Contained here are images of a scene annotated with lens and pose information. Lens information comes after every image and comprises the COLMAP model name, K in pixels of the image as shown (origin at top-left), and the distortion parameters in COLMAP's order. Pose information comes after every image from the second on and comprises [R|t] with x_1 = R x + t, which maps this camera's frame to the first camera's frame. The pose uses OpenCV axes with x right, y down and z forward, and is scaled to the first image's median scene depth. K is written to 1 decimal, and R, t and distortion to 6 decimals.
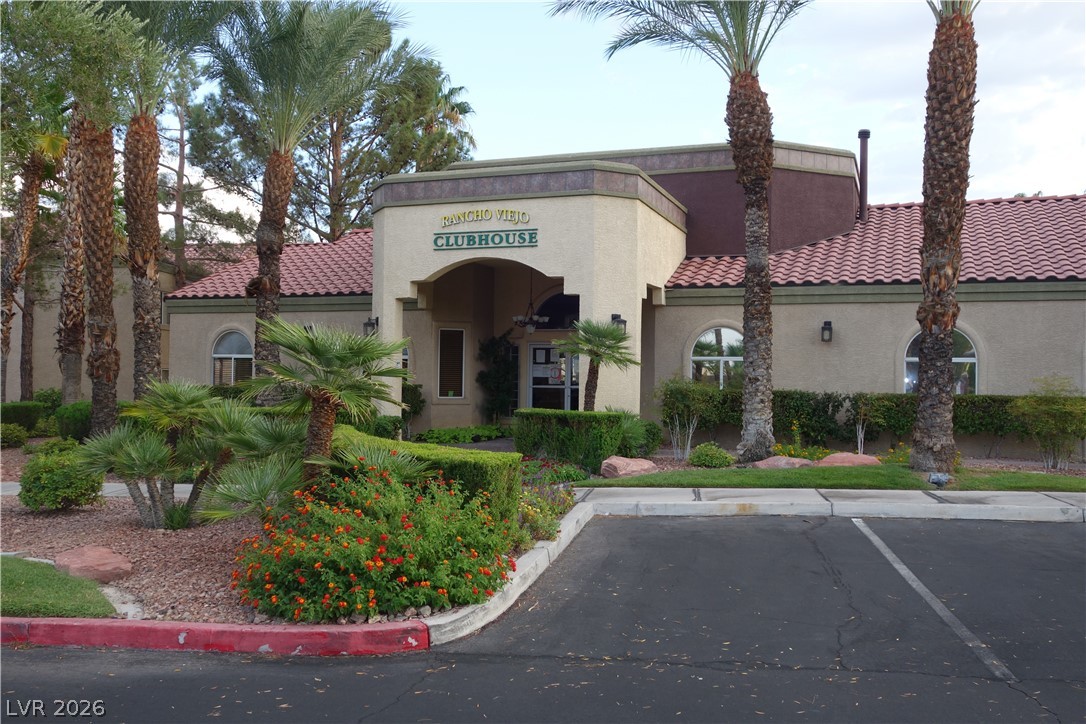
lens RADIAL K [[951.8, 0, 543.0], [0, 951.8, 362.0], [0, 0, 1]] dist [-0.001639, 0.006695]
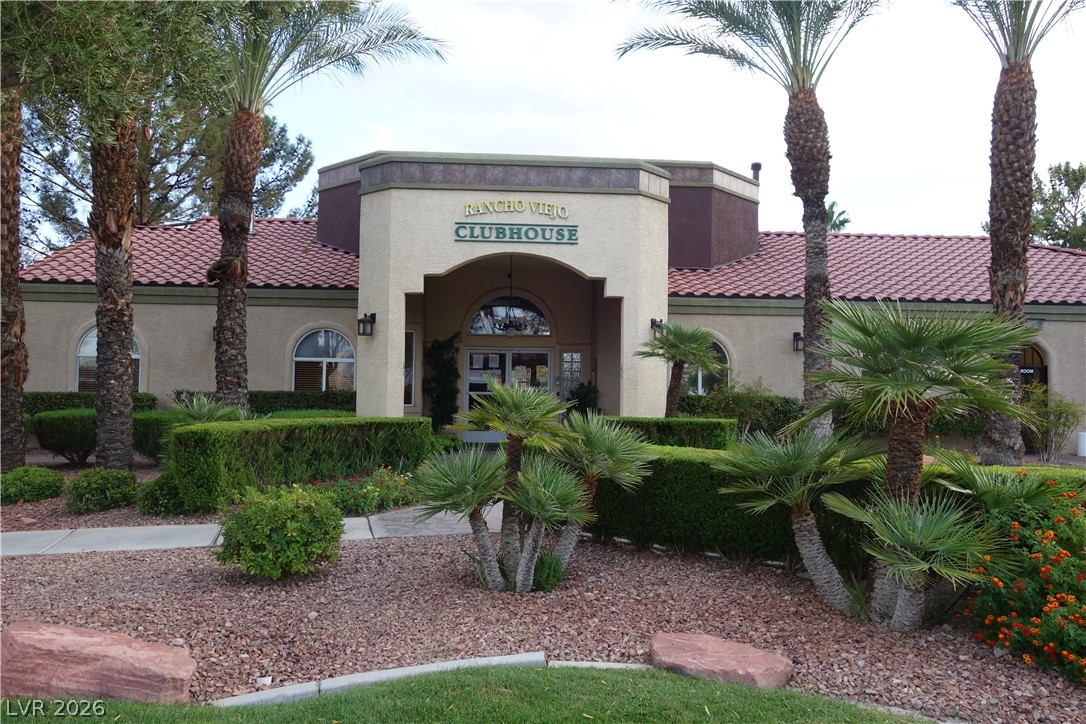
lens RADIAL K [[856.2, 0, 542.1], [0, 856.2, 364.0], [0, 0, 1]] dist [0.002943, -0.003209]
pose [[0.913377, 0.013177, 0.406901, -0.379355], [-0.009146, 0.999888, -0.011848, 0.007771], [-0.407011, 0.007100, 0.913395, 0.236771]]
